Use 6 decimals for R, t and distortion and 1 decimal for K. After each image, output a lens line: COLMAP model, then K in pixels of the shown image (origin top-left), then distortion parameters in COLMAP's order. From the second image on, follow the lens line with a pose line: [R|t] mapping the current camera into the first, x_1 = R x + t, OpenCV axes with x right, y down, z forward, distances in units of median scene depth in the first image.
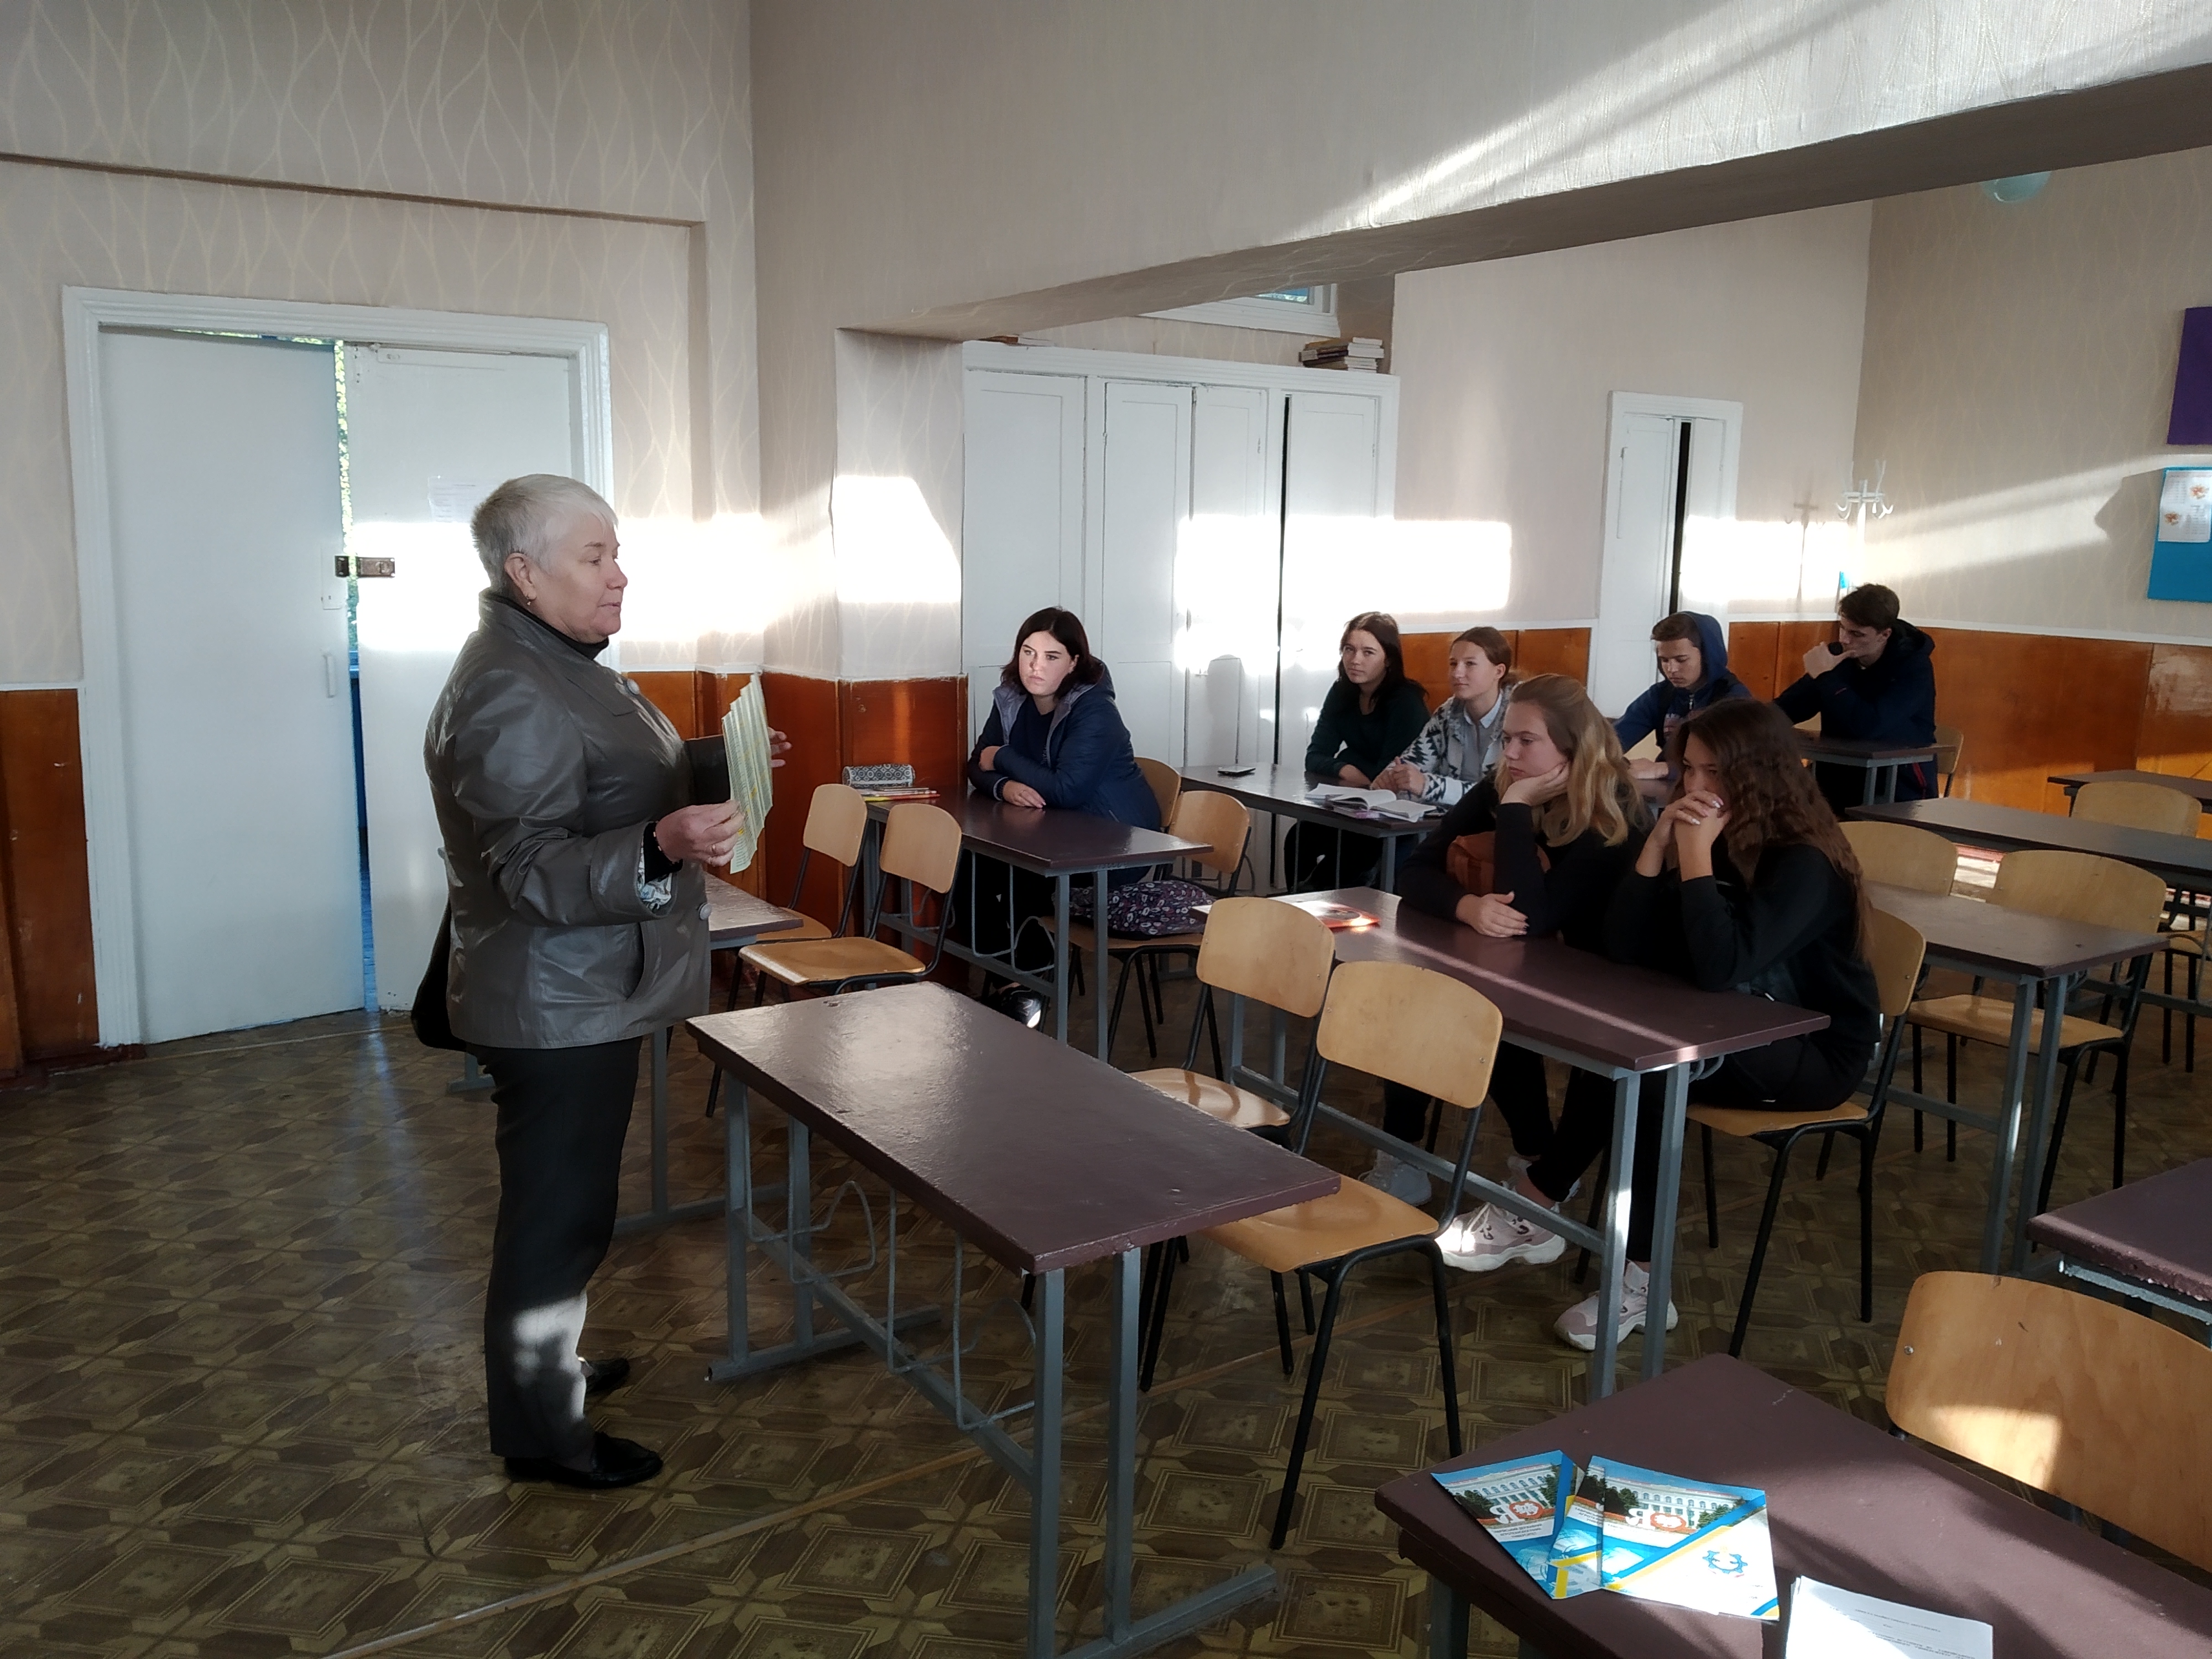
lens RADIAL K [[1782.6, 0, 1062.1], [0, 1782.6, 785.2], [0, 0, 1]] dist [0.048709, -0.092701]
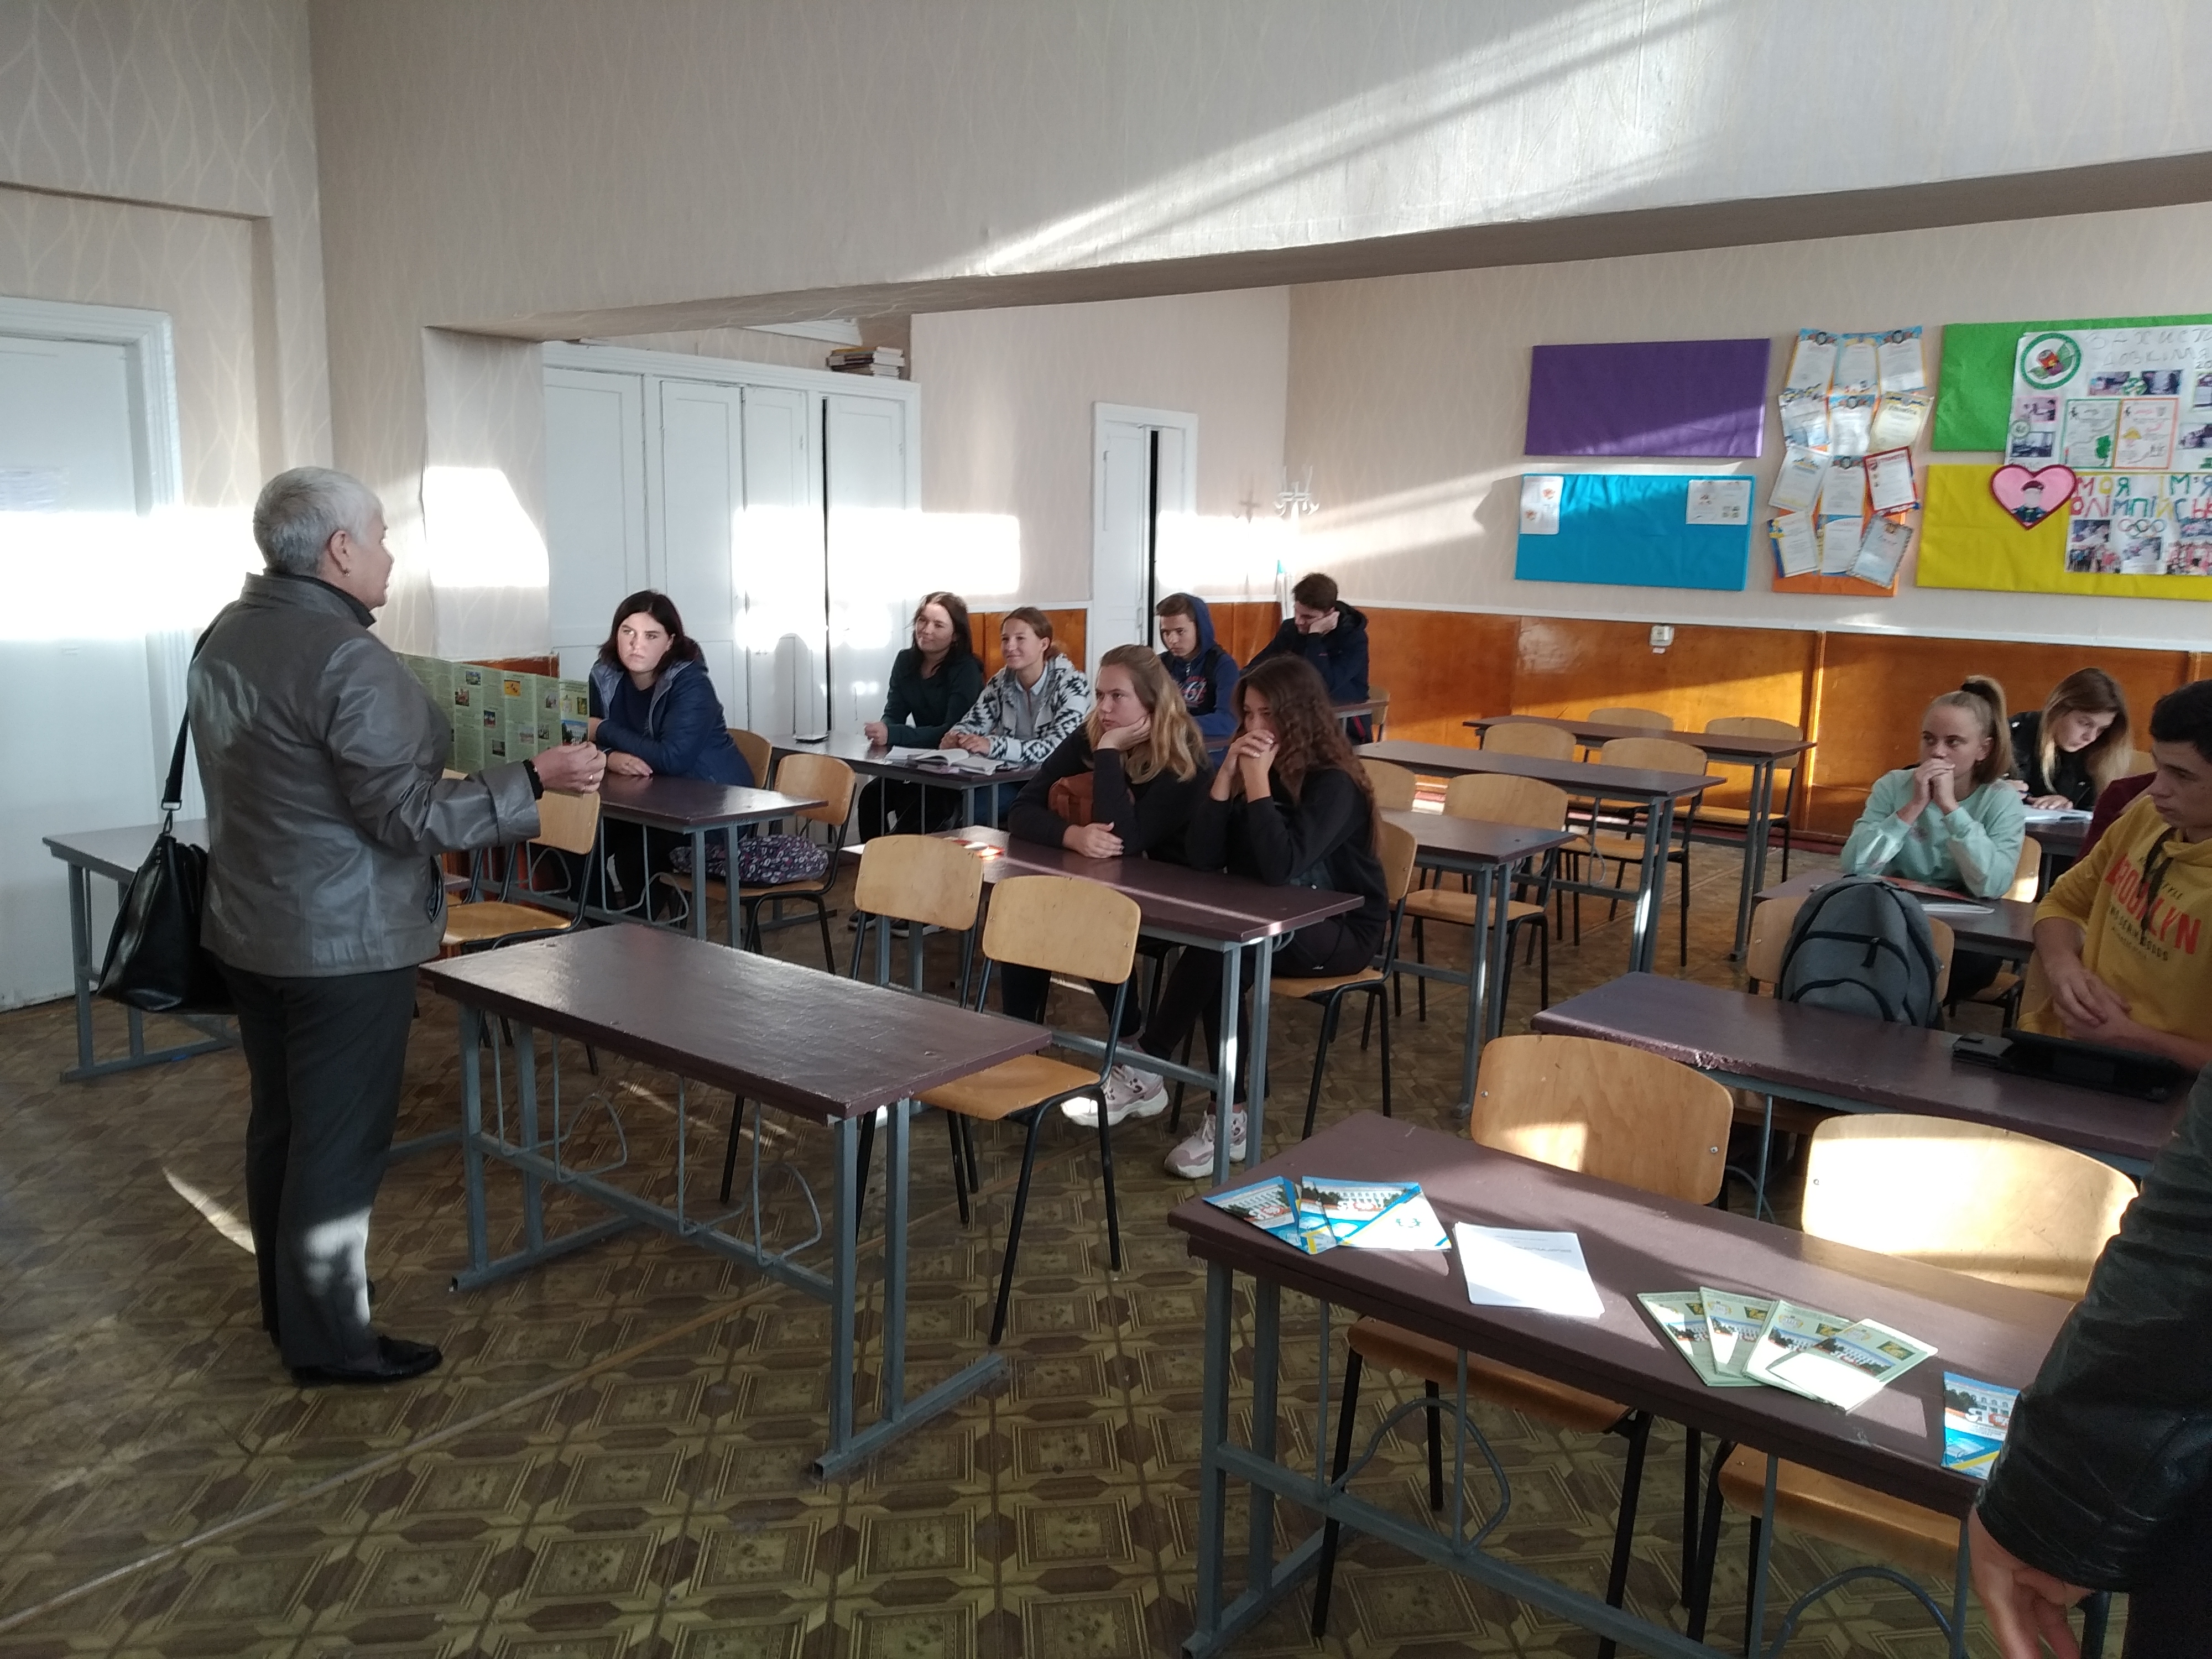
lens RADIAL K [[1712.0, 0, 1069.3], [0, 1712.0, 740.6], [0, 0, 1]] dist [0.007637, -0.019138]
pose [[0.954621, -0.032029, 0.296097, -0.117069], [0.035904, 0.999326, -0.007657, 0.013360], [-0.295652, 0.017941, 0.955127, -0.107543]]
